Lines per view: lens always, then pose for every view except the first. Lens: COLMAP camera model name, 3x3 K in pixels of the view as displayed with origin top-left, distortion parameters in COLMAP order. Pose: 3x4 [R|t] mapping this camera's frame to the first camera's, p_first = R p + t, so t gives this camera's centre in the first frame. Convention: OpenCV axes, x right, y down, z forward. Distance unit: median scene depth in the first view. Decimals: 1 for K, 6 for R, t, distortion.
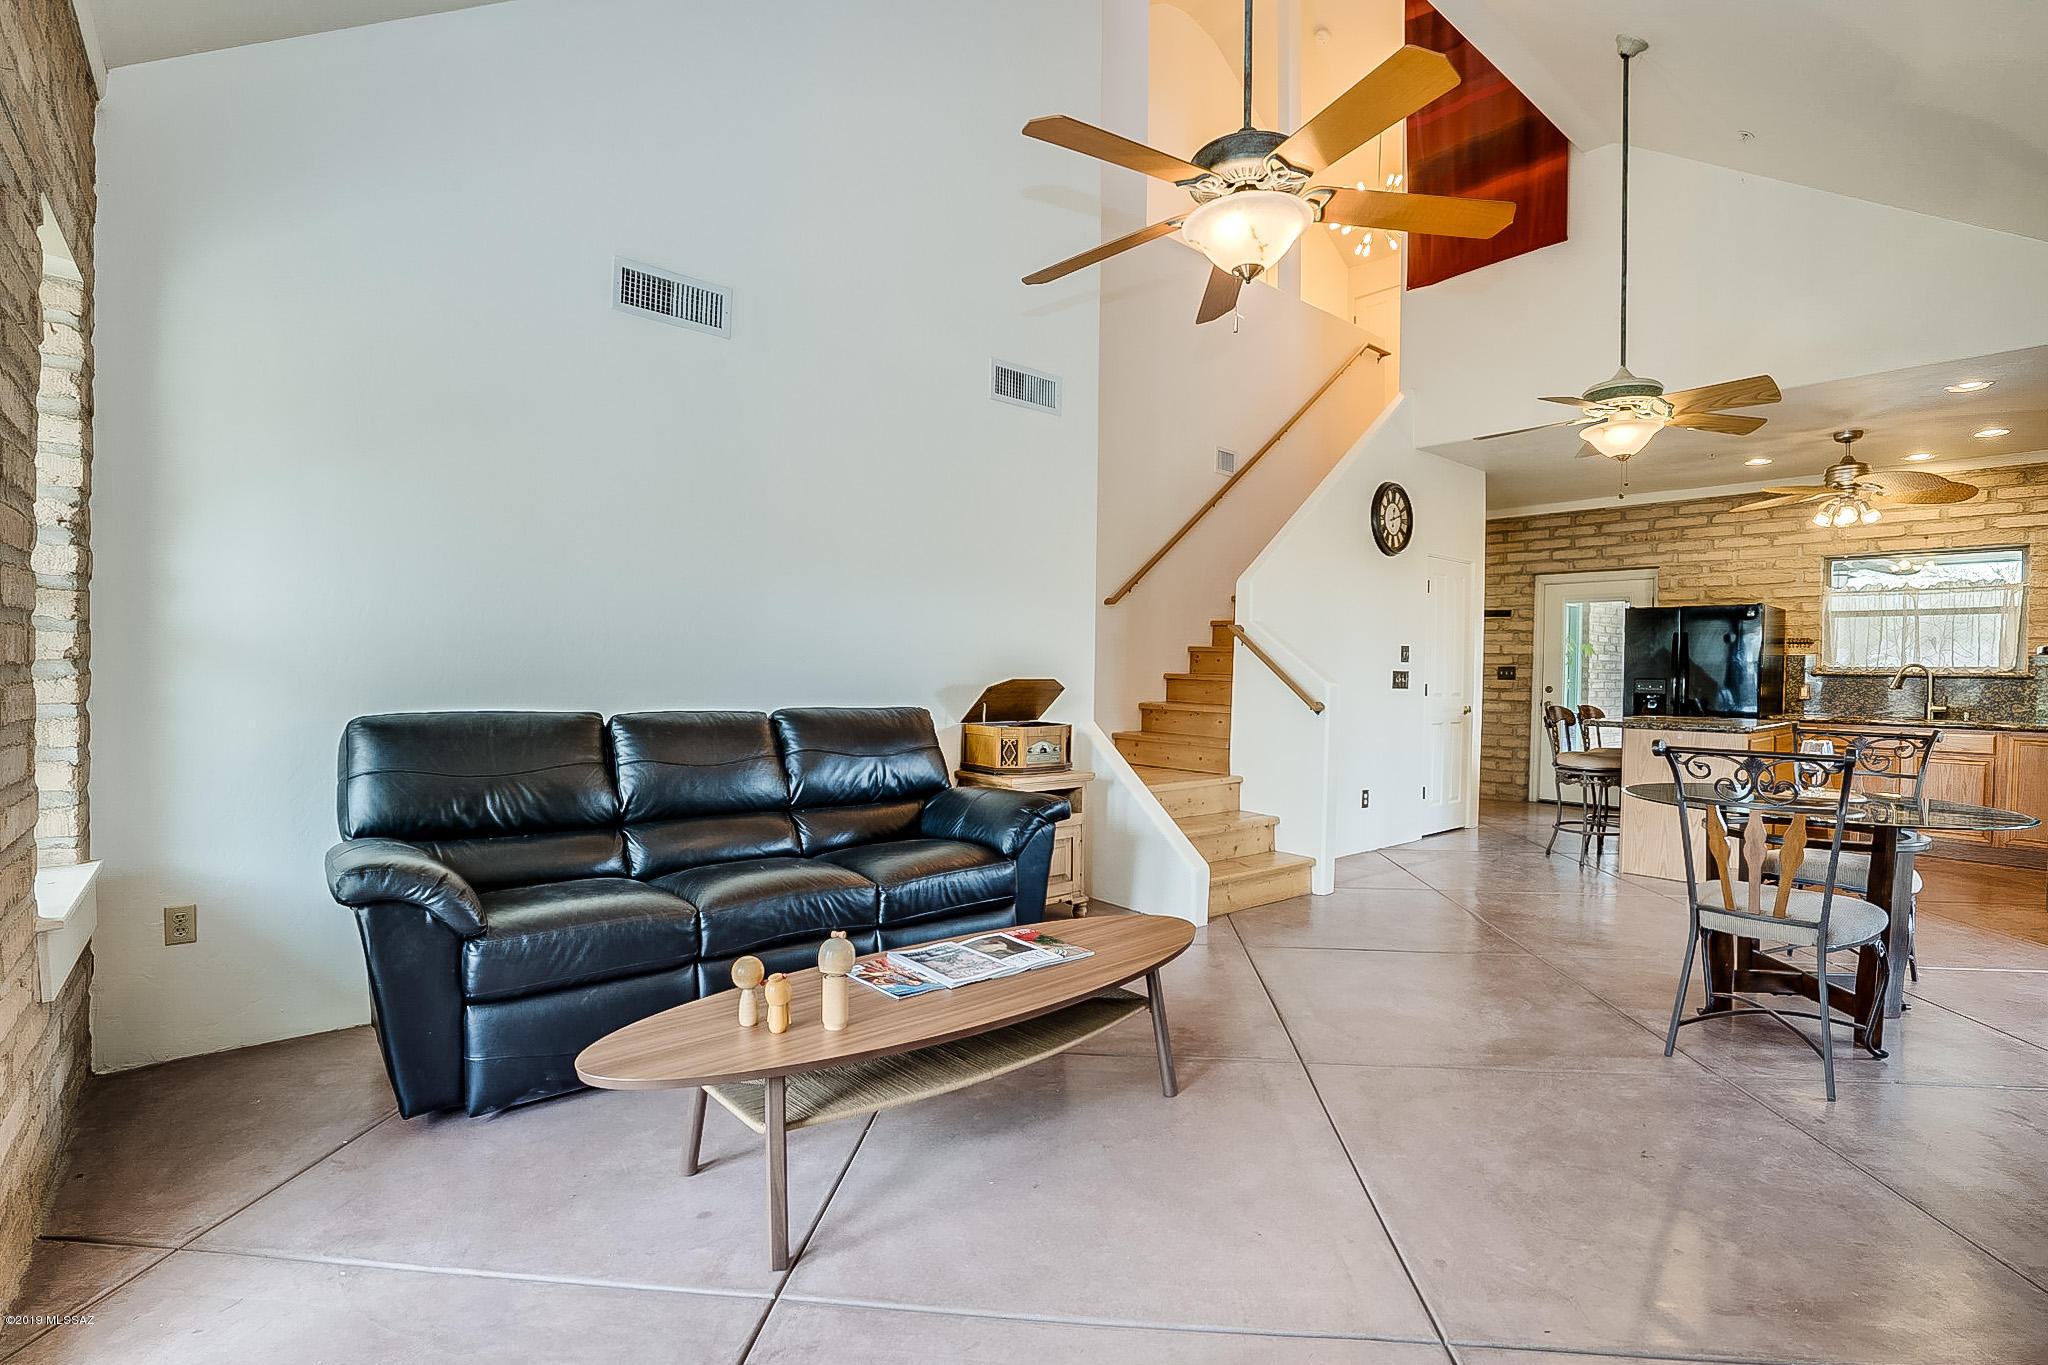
lens RADIAL K [[950.9, 0, 1000.4], [0, 950.9, 673.3], [0, 0, 1]] dist [-0.046090, 0.013996]
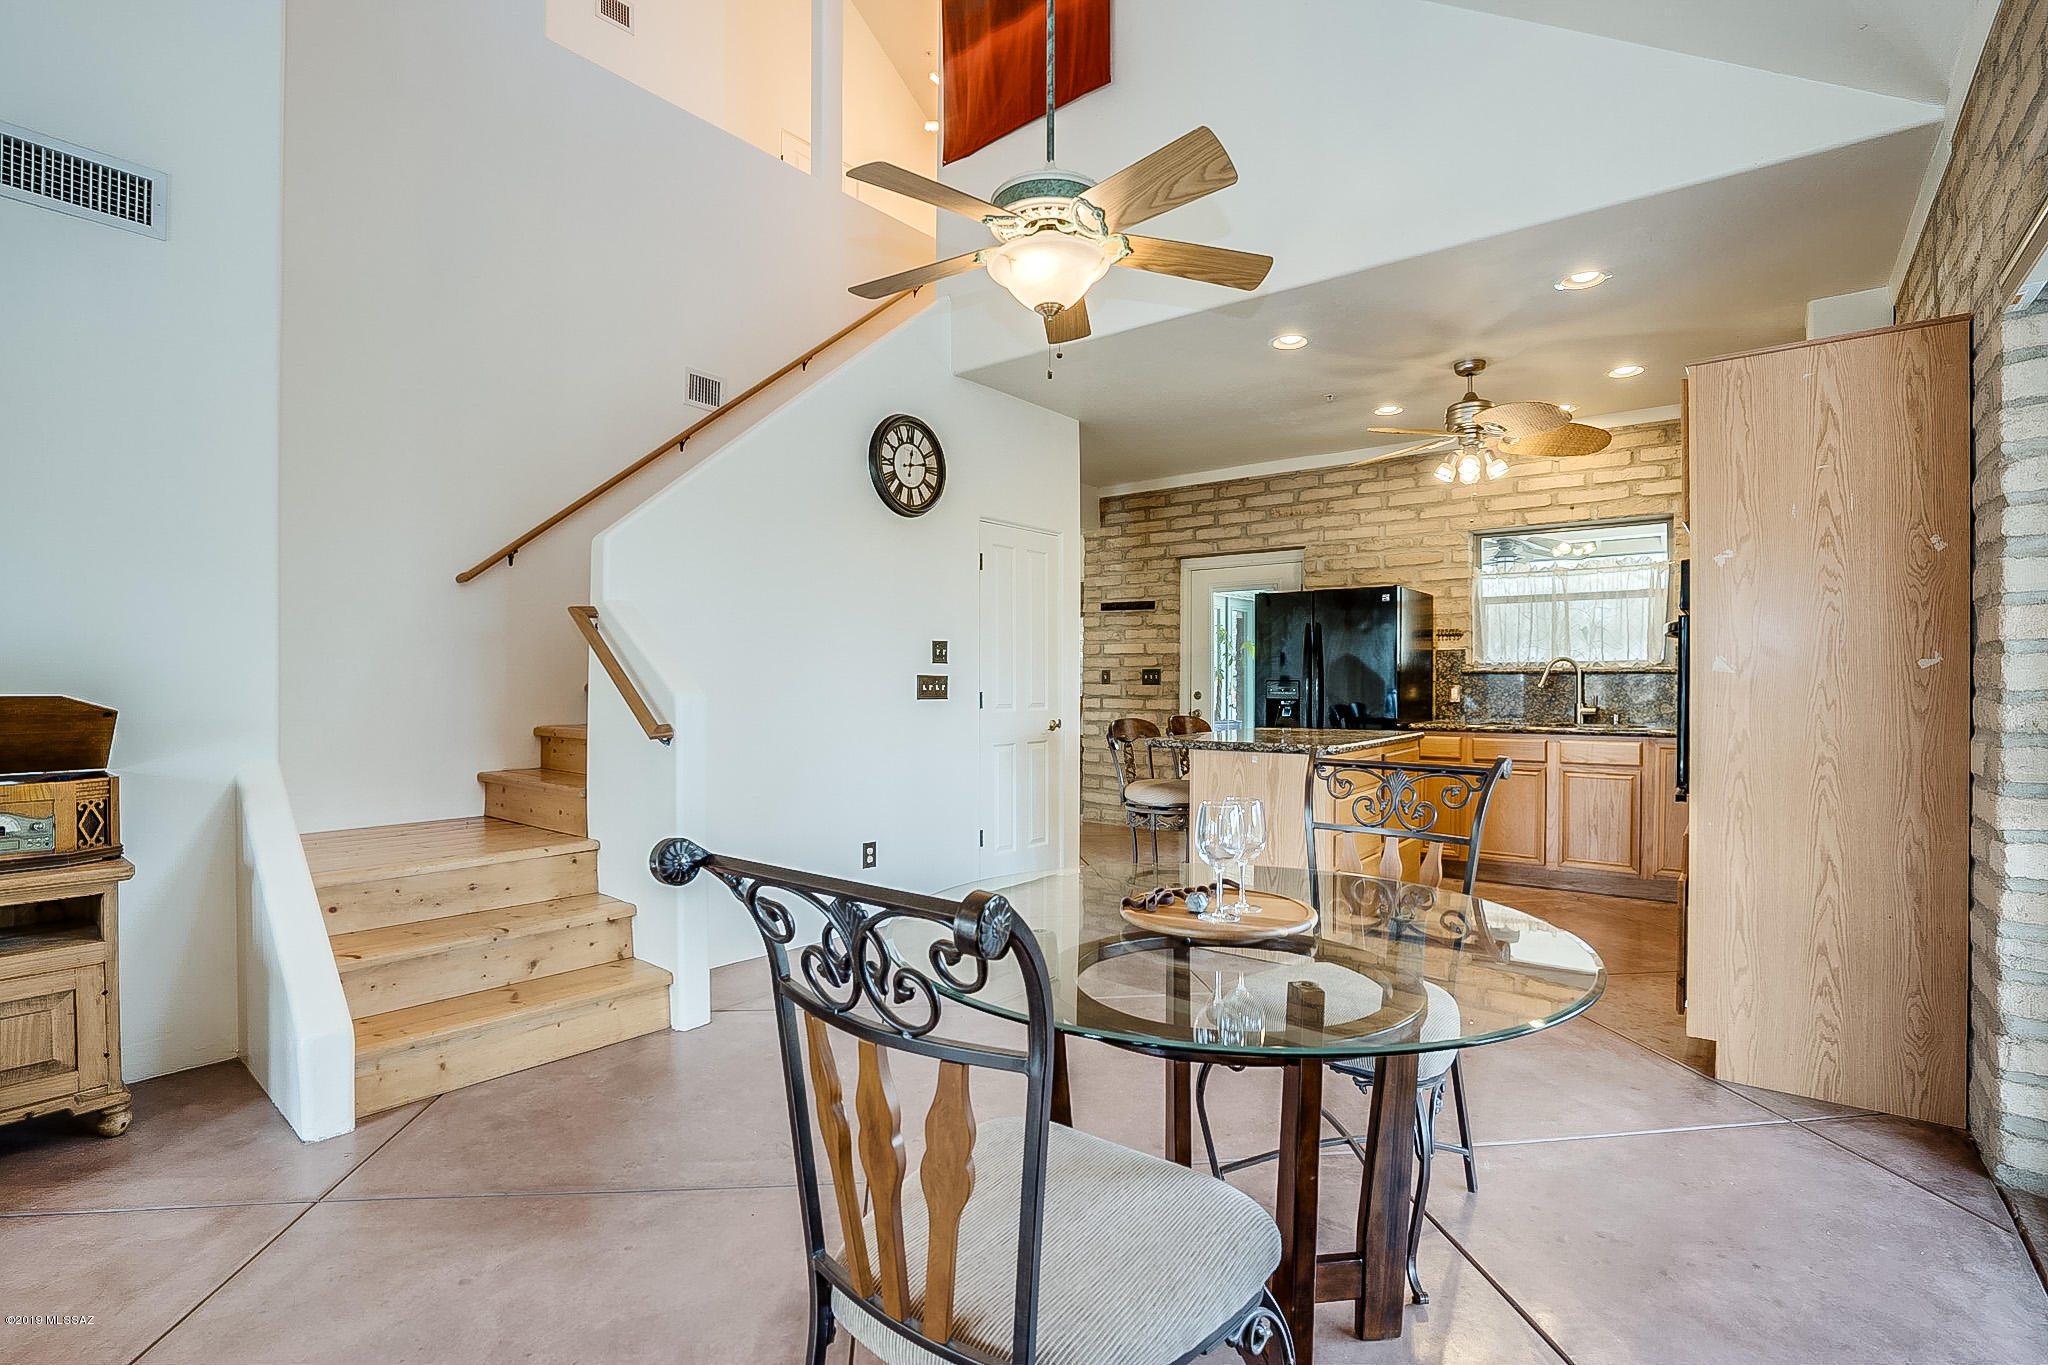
lens RADIAL K [[950.9, 0, 1003.2], [0, 950.9, 680.5], [0, 0, 1]] dist [-0.046090, 0.013996]
pose [[0.981955, -0.014936, 0.188525, 0.324381], [0.015831, 0.999869, -0.003246, 0.004845], [-0.188452, 0.006172, 0.982063, 0.253696]]
